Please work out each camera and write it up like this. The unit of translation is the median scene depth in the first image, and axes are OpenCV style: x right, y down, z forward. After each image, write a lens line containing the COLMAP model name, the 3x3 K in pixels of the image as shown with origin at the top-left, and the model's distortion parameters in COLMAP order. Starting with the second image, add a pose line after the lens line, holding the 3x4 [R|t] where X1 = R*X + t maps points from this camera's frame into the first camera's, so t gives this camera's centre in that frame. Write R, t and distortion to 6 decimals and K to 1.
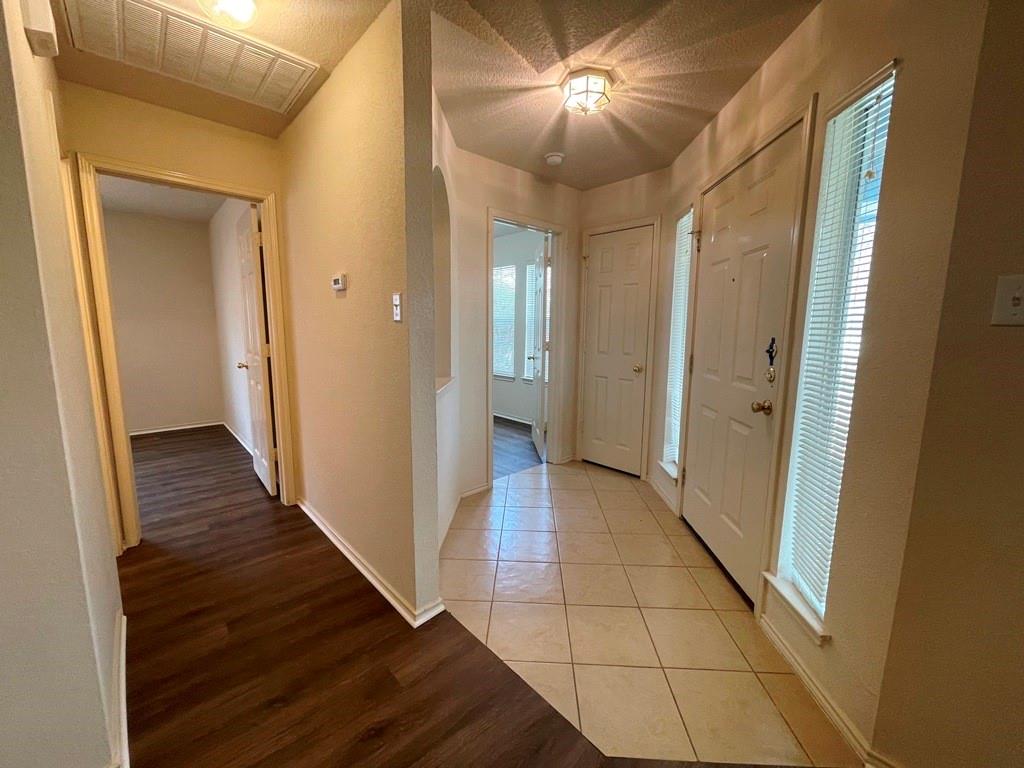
lens RADIAL K [[412.6, 0, 510.1], [0, 412.6, 380.5], [0, 0, 1]] dist [-0.000043, 0.000247]
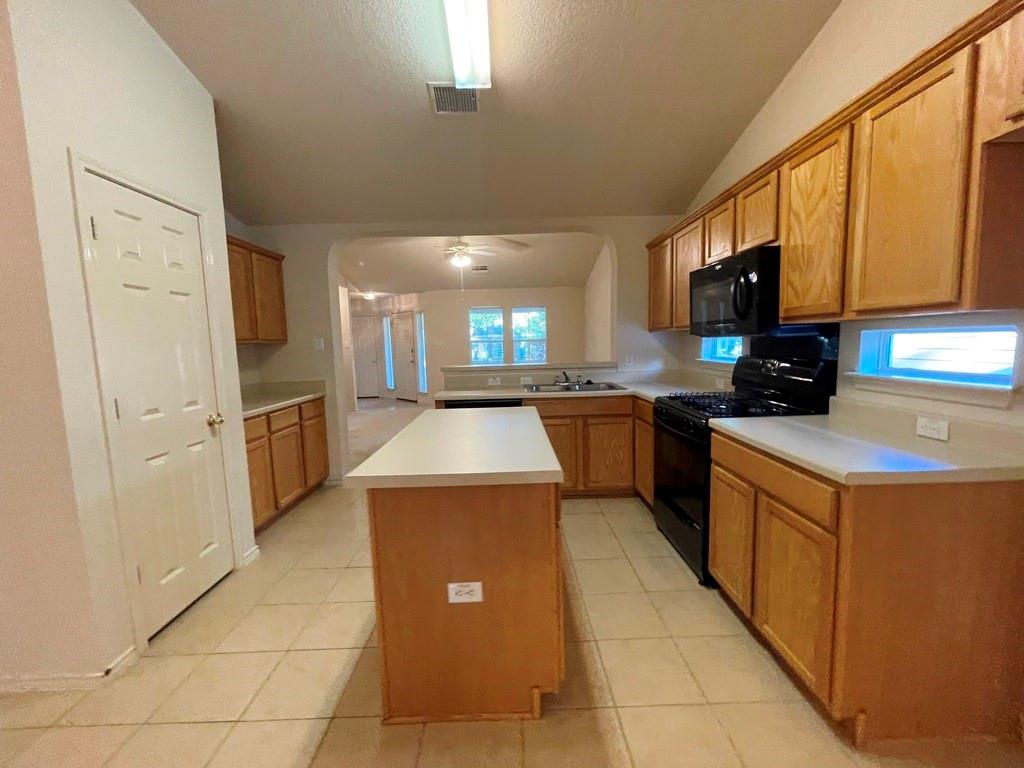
lens RADIAL K [[413.8, 0, 512.3], [0, 413.8, 383.9], [0, 0, 1]] dist [-0.003860, -0.000042]
pose [[0.667540, -0.099401, 0.737909, -1.508854], [0.132092, 0.991138, 0.014017, 0.267223], [-0.732764, 0.088116, 0.674754, -2.110156]]
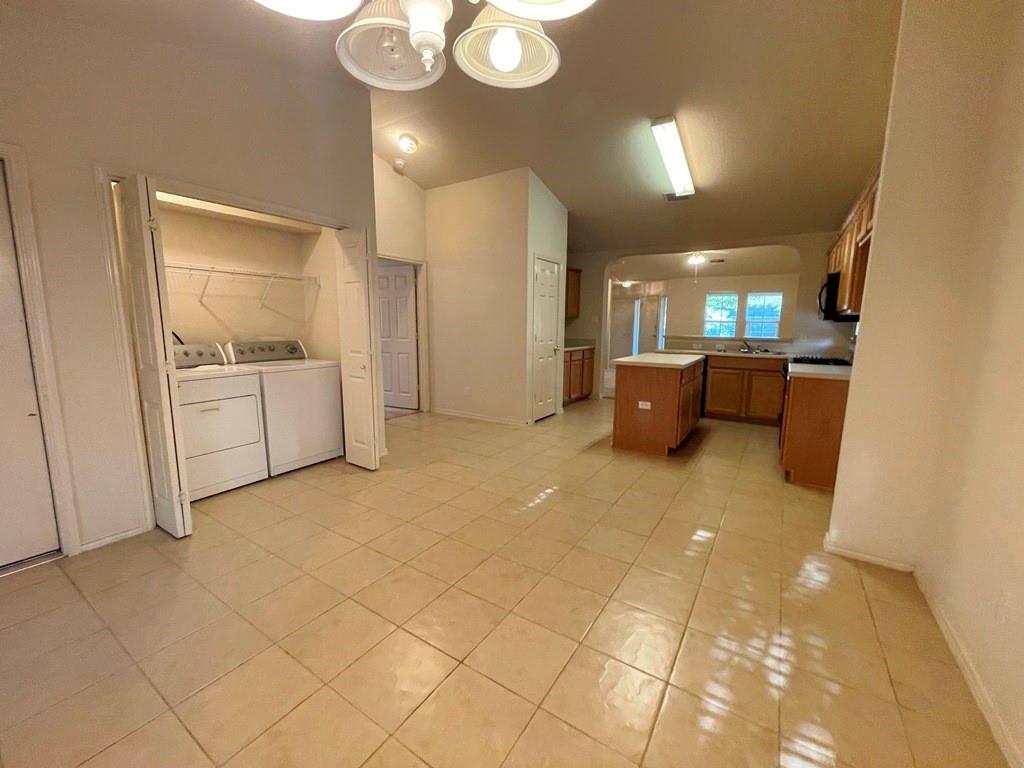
lens RADIAL K [[415.3, 0, 512.5], [0, 415.3, 382.1], [0, 0, 1]] dist [0.000361, 0.000104]
pose [[0.968894, -0.032847, 0.245288, -1.989399], [0.031069, 0.999455, 0.011117, 0.399225], [-0.245520, -0.003150, 0.969387, -2.975593]]
